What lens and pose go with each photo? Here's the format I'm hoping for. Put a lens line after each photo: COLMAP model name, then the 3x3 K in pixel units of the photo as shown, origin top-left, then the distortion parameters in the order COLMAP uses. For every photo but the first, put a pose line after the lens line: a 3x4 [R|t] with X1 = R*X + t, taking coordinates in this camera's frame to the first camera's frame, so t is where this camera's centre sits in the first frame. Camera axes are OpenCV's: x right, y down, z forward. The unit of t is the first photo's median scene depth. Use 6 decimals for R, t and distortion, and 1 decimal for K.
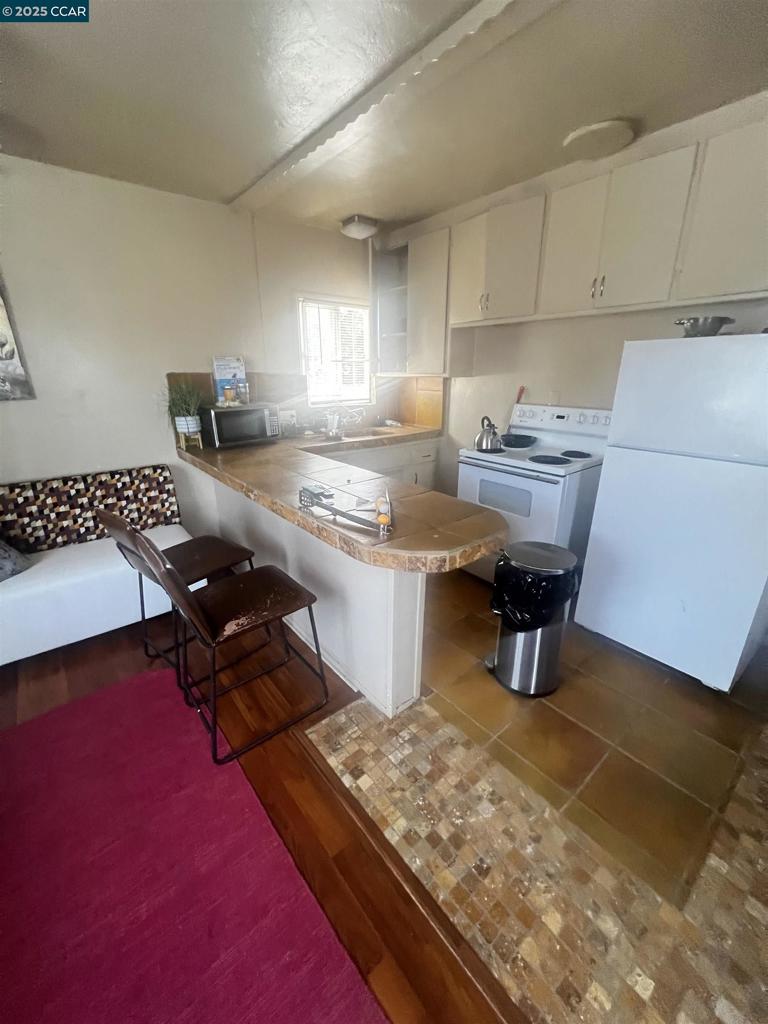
lens RADIAL K [[412.0, 0, 384.2], [0, 412.0, 511.4], [0, 0, 1]] dist [0.001432, -0.000851]
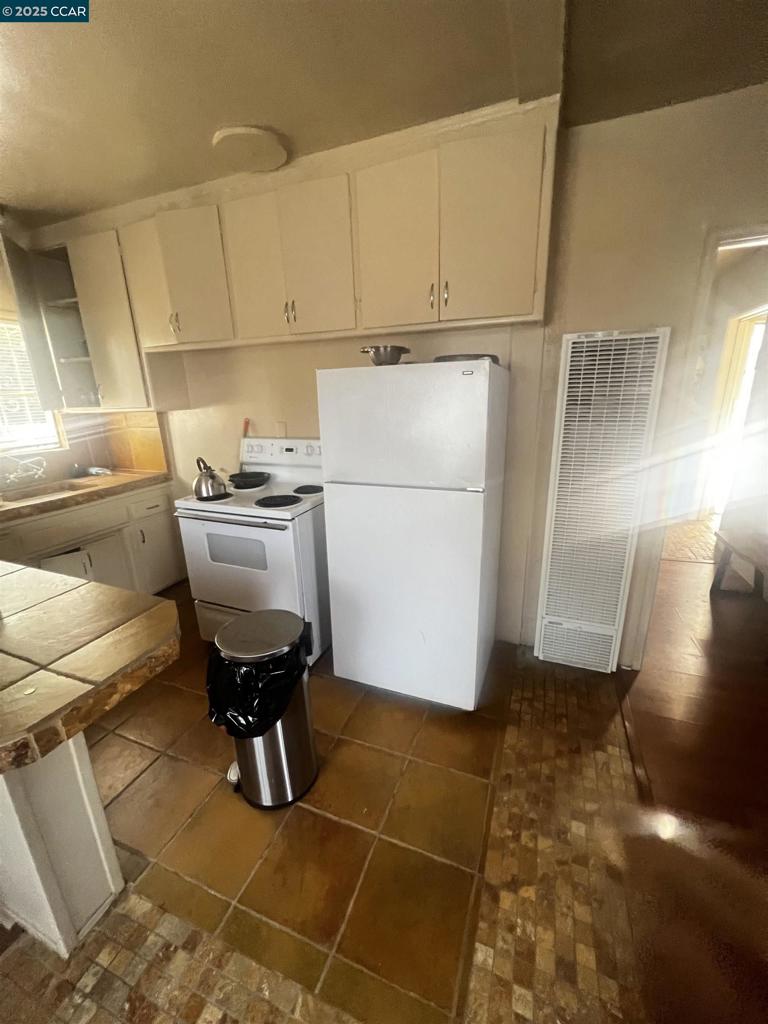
lens RADIAL K [[412.0, 0, 382.1], [0, 412.0, 512.1], [0, 0, 1]] dist [0.001432, -0.000851]
pose [[0.873636, -0.157546, 0.460368, 0.181004], [0.182361, 0.983185, -0.009602, -0.051191], [-0.451114, 0.092342, 0.887676, 0.115872]]
